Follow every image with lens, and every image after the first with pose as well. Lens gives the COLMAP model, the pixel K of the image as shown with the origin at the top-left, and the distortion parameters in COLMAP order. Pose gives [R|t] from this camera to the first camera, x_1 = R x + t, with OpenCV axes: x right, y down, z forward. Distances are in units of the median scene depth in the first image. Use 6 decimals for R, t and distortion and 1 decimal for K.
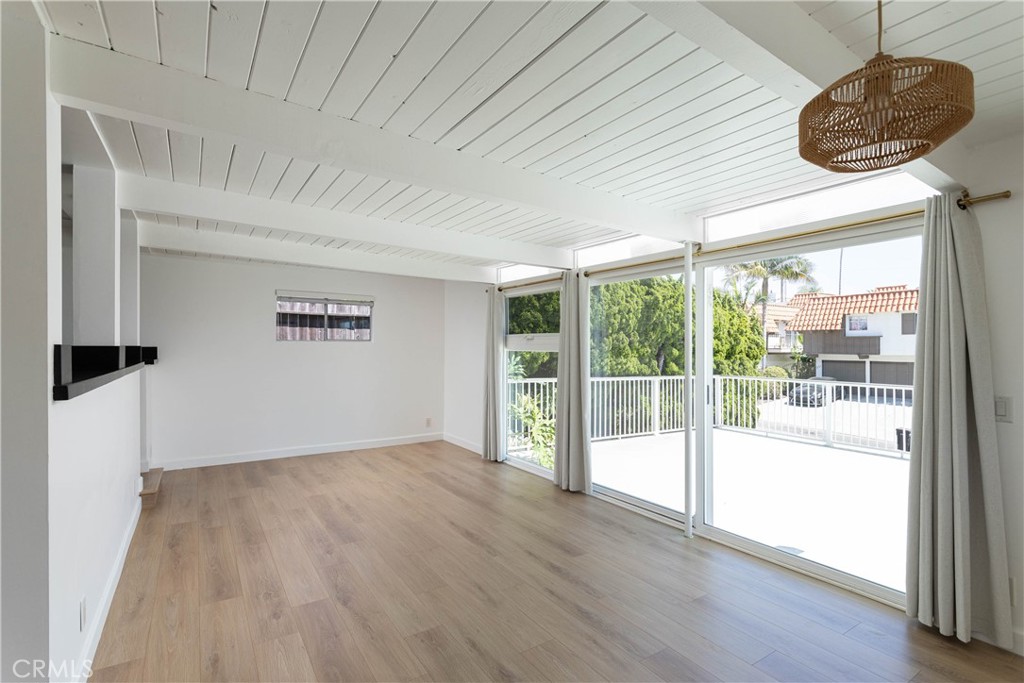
lens RADIAL K [[481.8, 0, 512.1], [0, 481.8, 348.0], [0, 0, 1]] dist [0.004287, 0.001121]
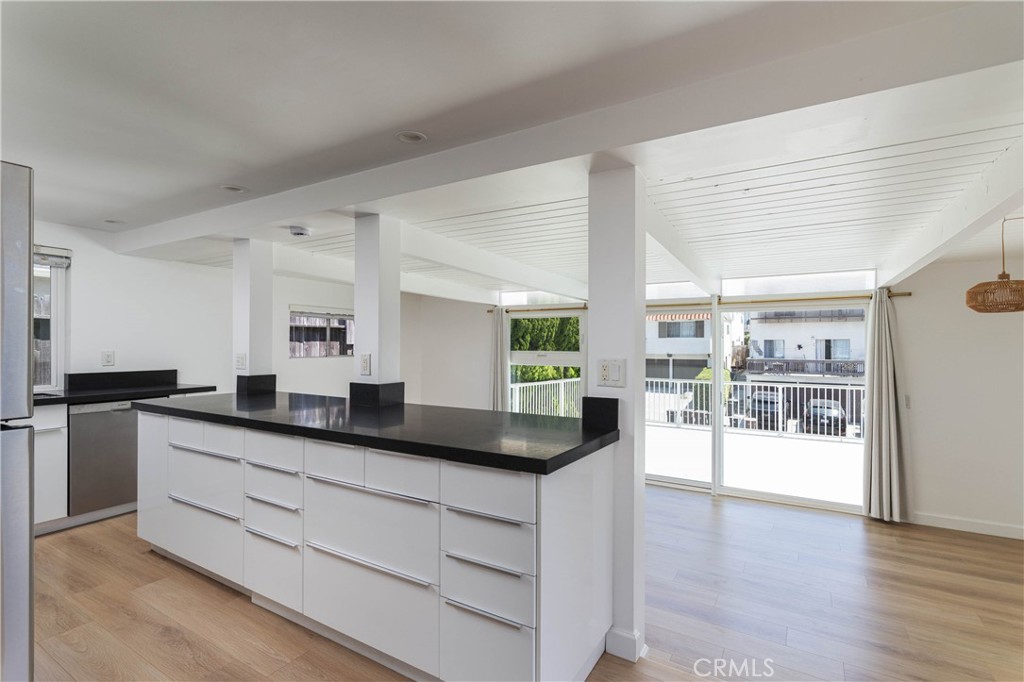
lens RADIAL K [[481.8, 0, 515.2], [0, 481.8, 347.2], [0, 0, 1]] dist [0.004287, 0.001121]
pose [[0.906872, -0.000800, 0.421406, -0.373865], [-0.000276, 0.999997, 0.002491, -0.030059], [-0.421407, -0.002375, 0.906869, -0.033992]]
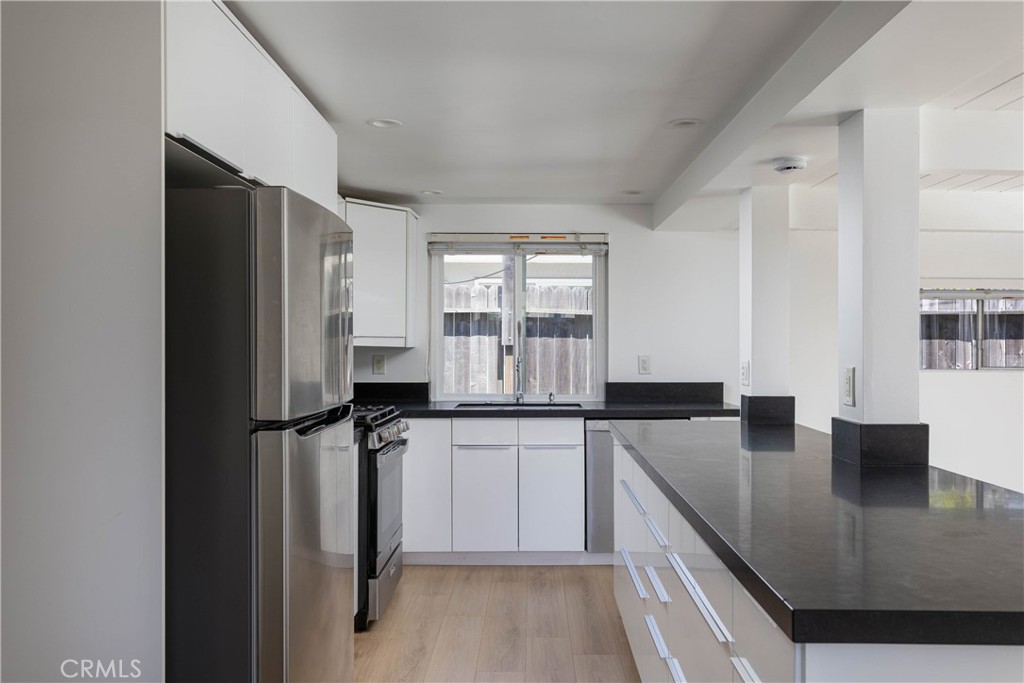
lens RADIAL K [[828.3, 0, 515.6], [0, 828.3, 336.8], [0, 0, 1]] dist [0.008654, 0.000651]
pose [[0.823729, -0.004784, -0.566964, -0.301964], [-0.000794, 0.999954, -0.009590, -0.031857], [0.566984, 0.008349, 0.823687, -0.026222]]
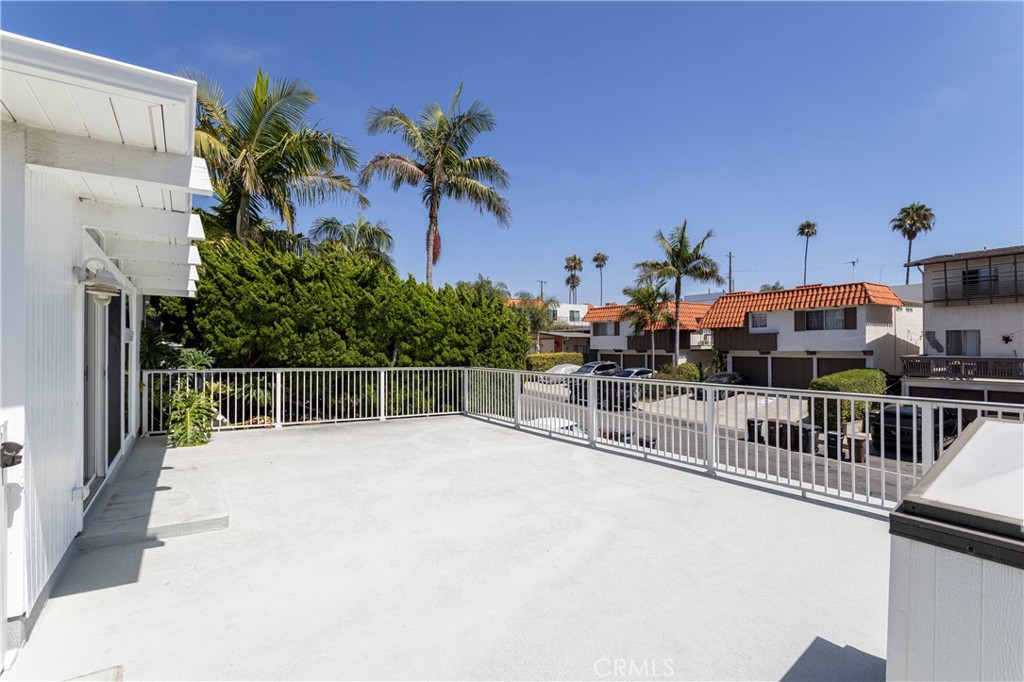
lens RADIAL K [[481.8, 0, 513.3], [0, 481.8, 344.5], [0, 0, 1]] dist [0.004287, 0.001121]
pose [[0.999950, -0.003209, 0.009471, 0.723541], [0.003256, 0.999982, -0.004959, 0.014467], [-0.009455, 0.004989, 0.999943, -0.152107]]
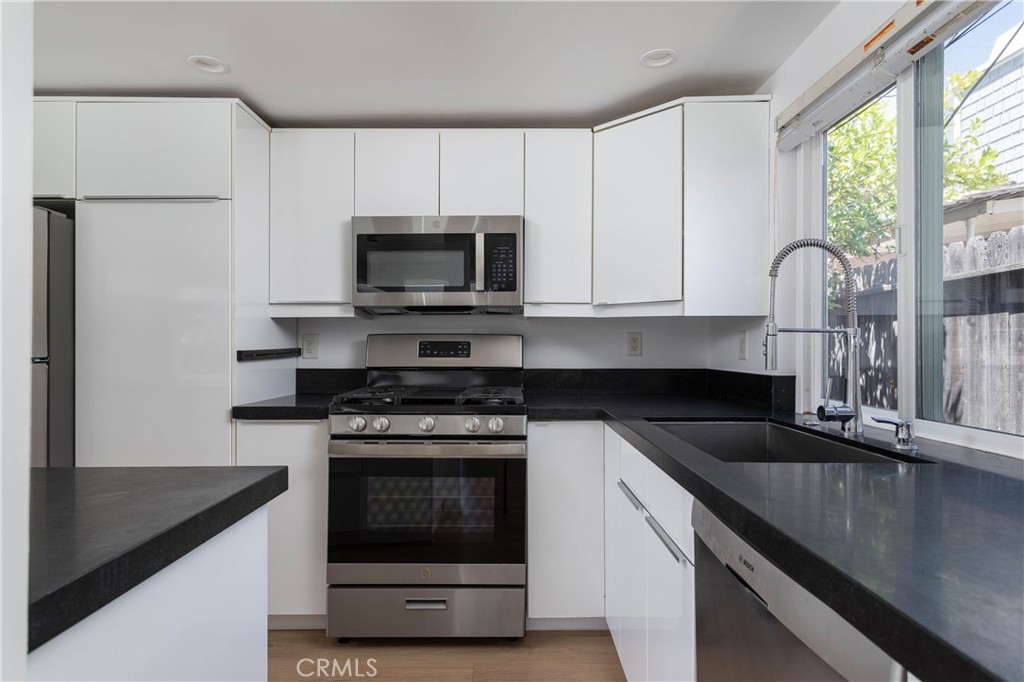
lens RADIAL K [[557.8, 0, 505.0], [0, 557.8, 335.8], [0, 0, 1]] dist [-0.005669, -0.000611]
pose [[-0.562813, -0.014345, -0.826460, -0.406864], [-0.001891, 0.999869, -0.016067, -0.017679], [0.826582, -0.007480, -0.562767, 0.580930]]
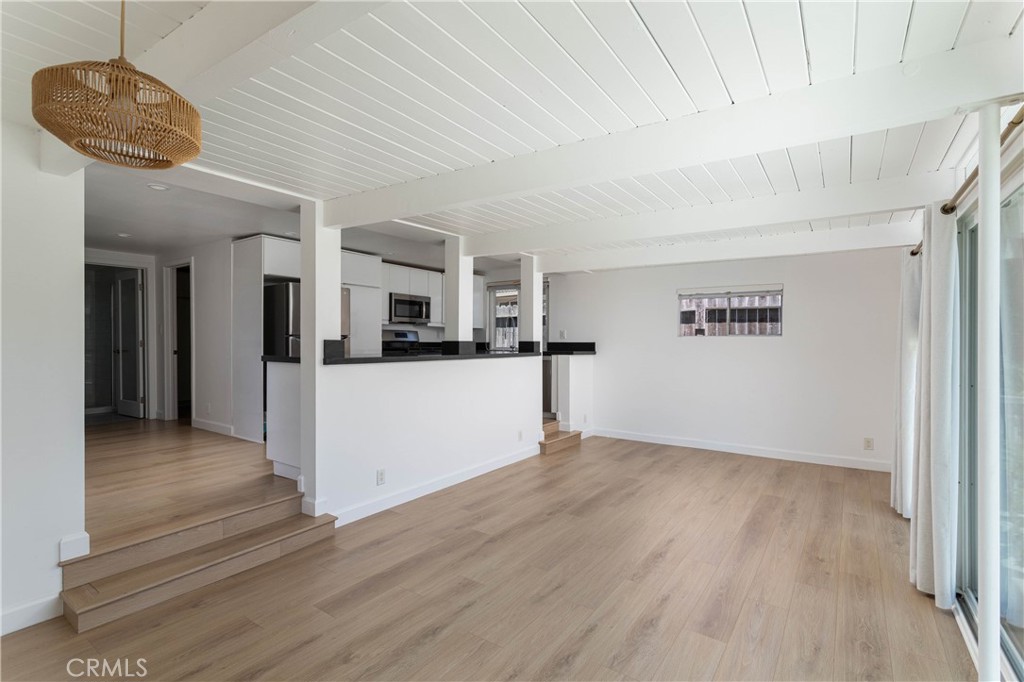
lens RADIAL K [[481.8, 0, 508.0], [0, 481.8, 343.1], [0, 0, 1]] dist [0.004287, 0.001121]
pose [[0.363510, -0.001712, -0.931589, 0.289038], [-0.002498, 0.999993, -0.002812, 0.002853], [0.931587, 0.003349, 0.363503, 0.197712]]
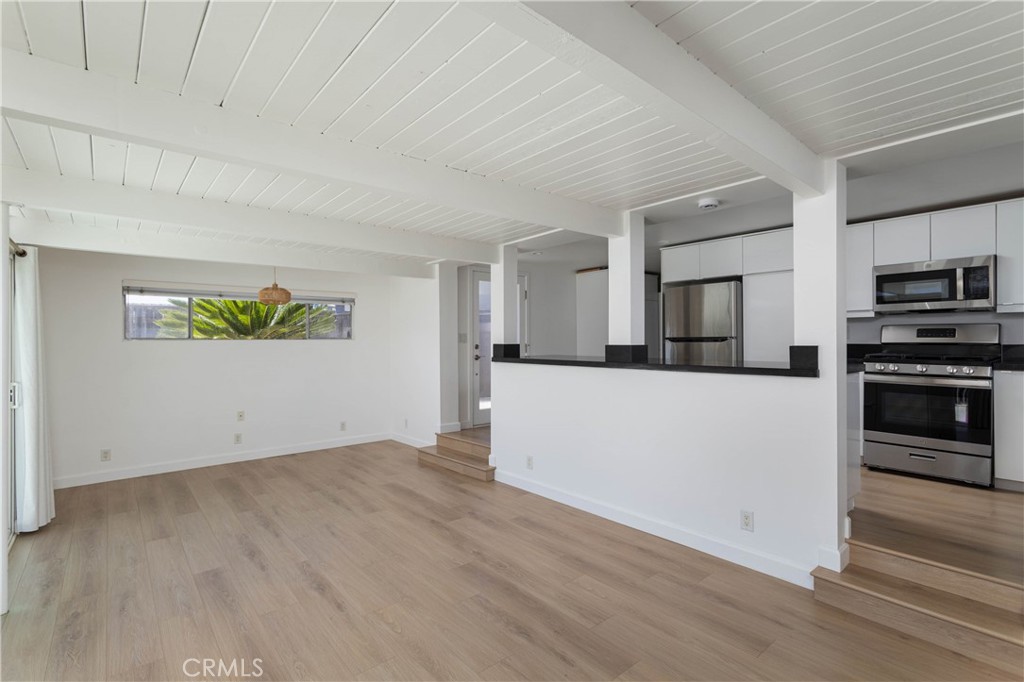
lens RADIAL K [[481.8, 0, 512.3], [0, 481.8, 338.6], [0, 0, 1]] dist [0.004287, 0.001121]
pose [[-0.993642, -0.000589, -0.112581, -0.142022], [0.000032, 0.999985, -0.005515, -0.005424], [0.112582, -0.005484, -0.993627, 0.838002]]
